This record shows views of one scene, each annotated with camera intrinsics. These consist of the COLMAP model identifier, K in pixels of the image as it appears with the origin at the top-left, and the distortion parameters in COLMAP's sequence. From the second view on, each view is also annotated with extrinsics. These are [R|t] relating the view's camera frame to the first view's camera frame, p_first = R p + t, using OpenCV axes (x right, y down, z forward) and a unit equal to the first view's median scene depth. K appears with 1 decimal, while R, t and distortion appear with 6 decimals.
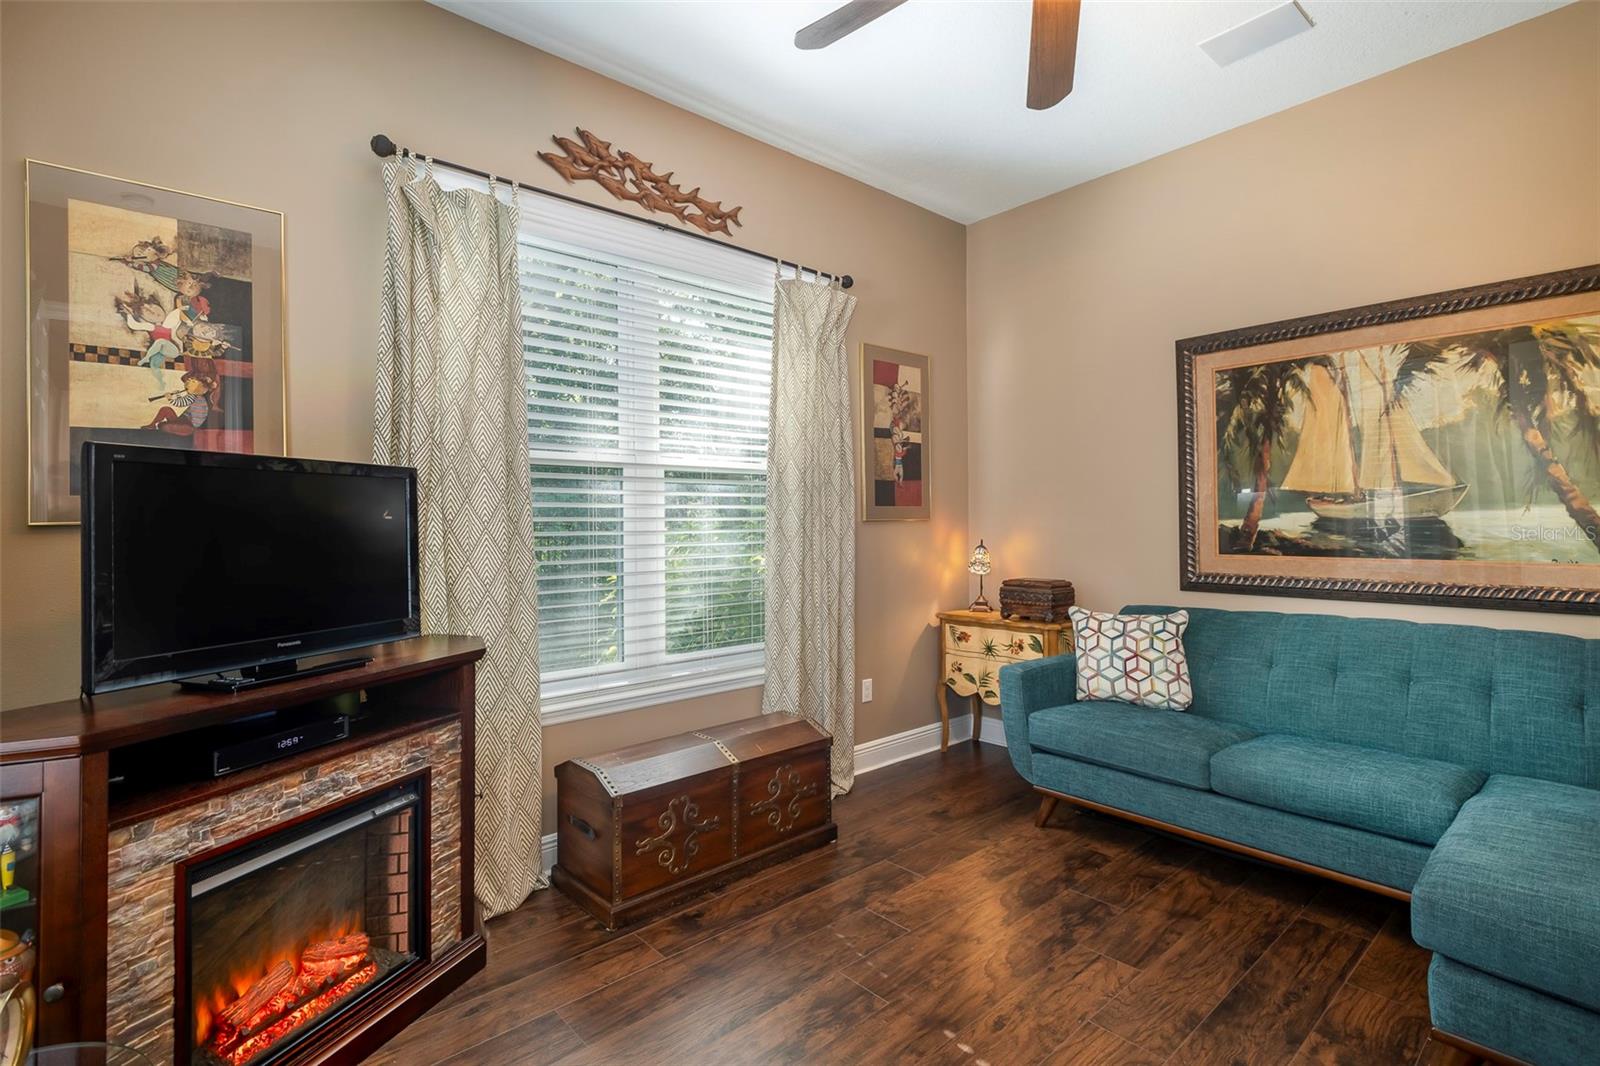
lens RADIAL K [[757.1, 0, 791.2], [0, 757.1, 532.3], [0, 0, 1]] dist [0.004334, -0.000292]
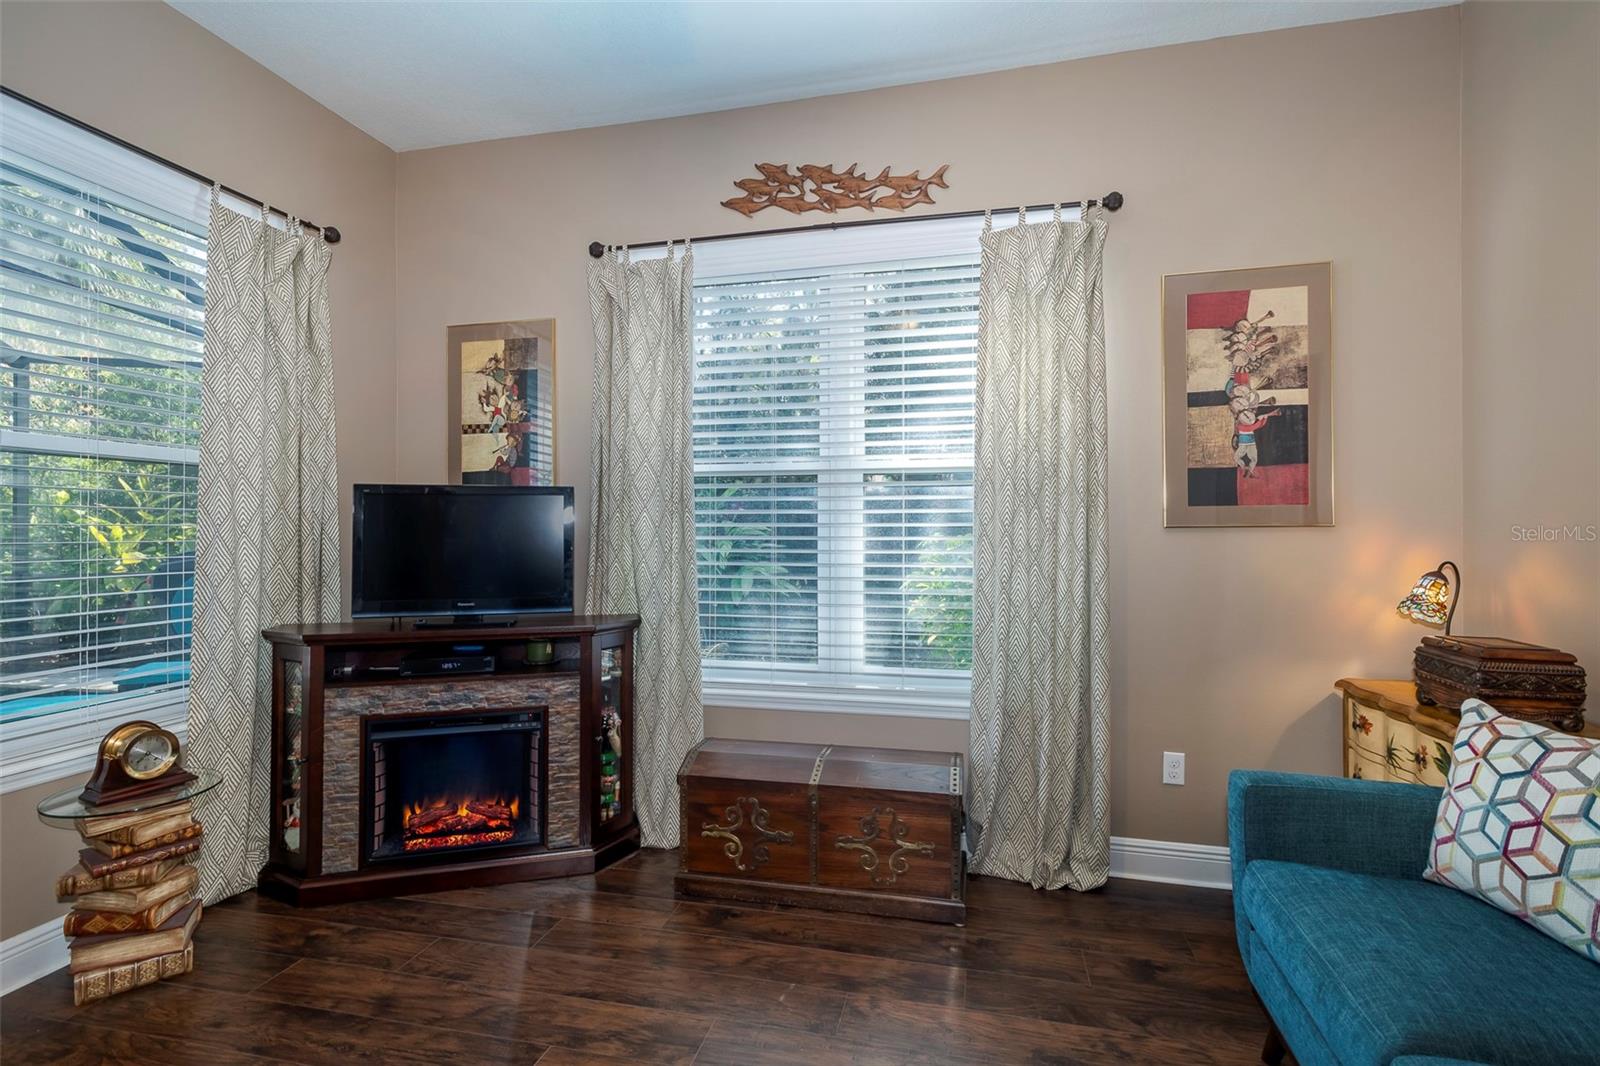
lens RADIAL K [[772.2, 0, 794.8], [0, 772.2, 540.9], [0, 0, 1]] dist [0.019689, -0.009063]
pose [[0.574812, 0.020403, -0.818031, 0.619048], [-0.014084, 0.999788, 0.015040, -0.010739], [0.818164, 0.002876, 0.574977, 0.378393]]
